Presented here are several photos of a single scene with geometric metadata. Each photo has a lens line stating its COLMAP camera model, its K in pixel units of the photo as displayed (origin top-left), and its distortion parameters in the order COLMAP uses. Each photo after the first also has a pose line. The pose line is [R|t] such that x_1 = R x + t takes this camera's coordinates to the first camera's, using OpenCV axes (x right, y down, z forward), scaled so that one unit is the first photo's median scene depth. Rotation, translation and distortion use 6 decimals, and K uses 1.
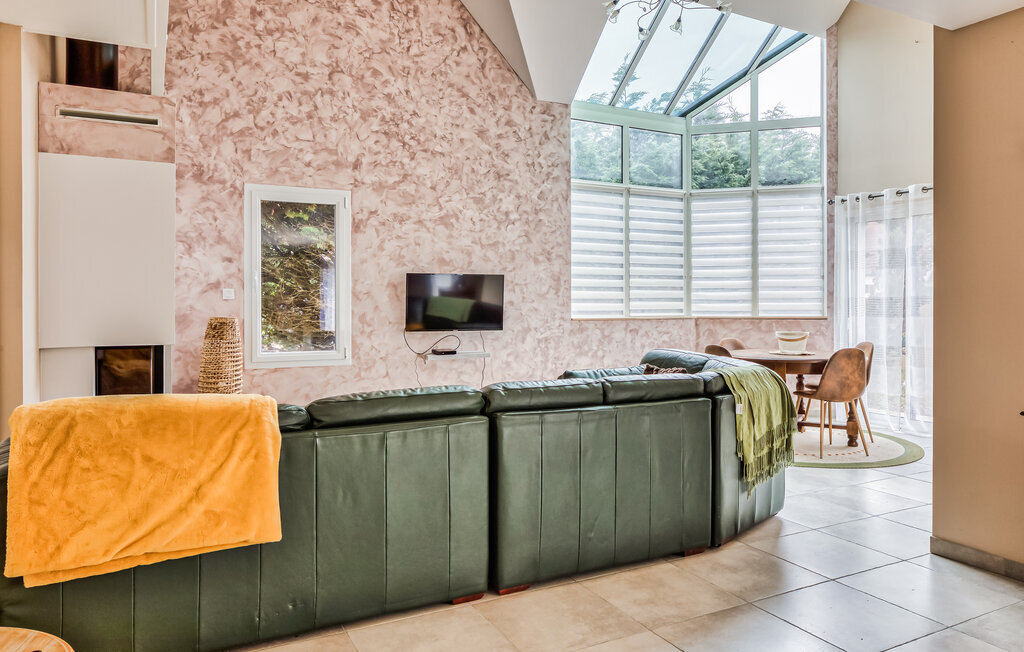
lens RADIAL K [[689.3, 0, 509.9], [0, 689.3, 308.1], [0, 0, 1]] dist [0.001351, 0.001725]
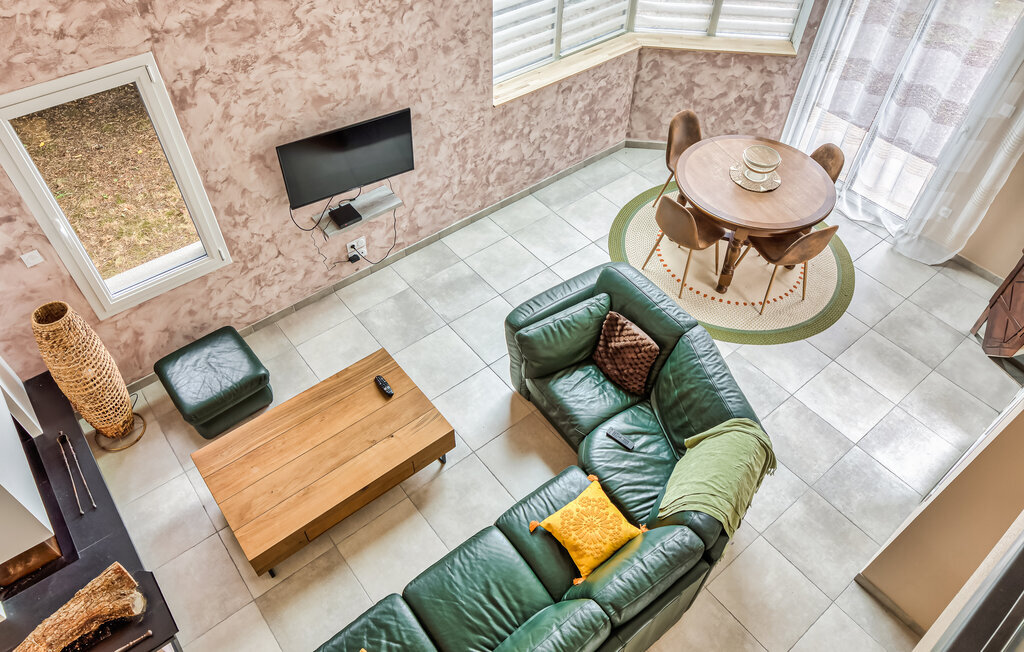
lens RADIAL K [[689.3, 0, 509.9], [0, 689.3, 308.1], [0, 0, 1]] dist [0.001351, 0.001725]
pose [[0.979880, -0.135366, 0.146670, -0.041535], [-0.014731, 0.683805, 0.729516, -0.448295], [-0.199045, -0.716999, 0.668052, 0.364485]]
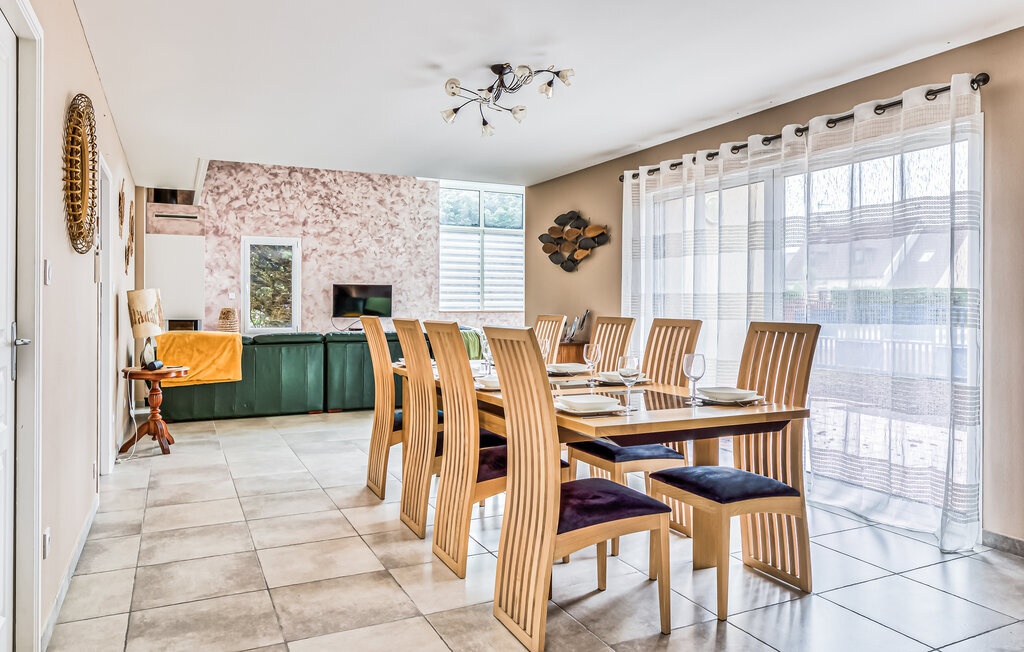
lens RADIAL K [[689.3, 0, 509.9], [0, 689.3, 308.1], [0, 0, 1]] dist [0.001351, 0.001725]
pose [[0.999651, 0.004111, -0.026103, 0.344620], [-0.004109, 0.999992, 0.000111, 0.008309], [0.026103, -0.000004, 0.999659, -0.742208]]
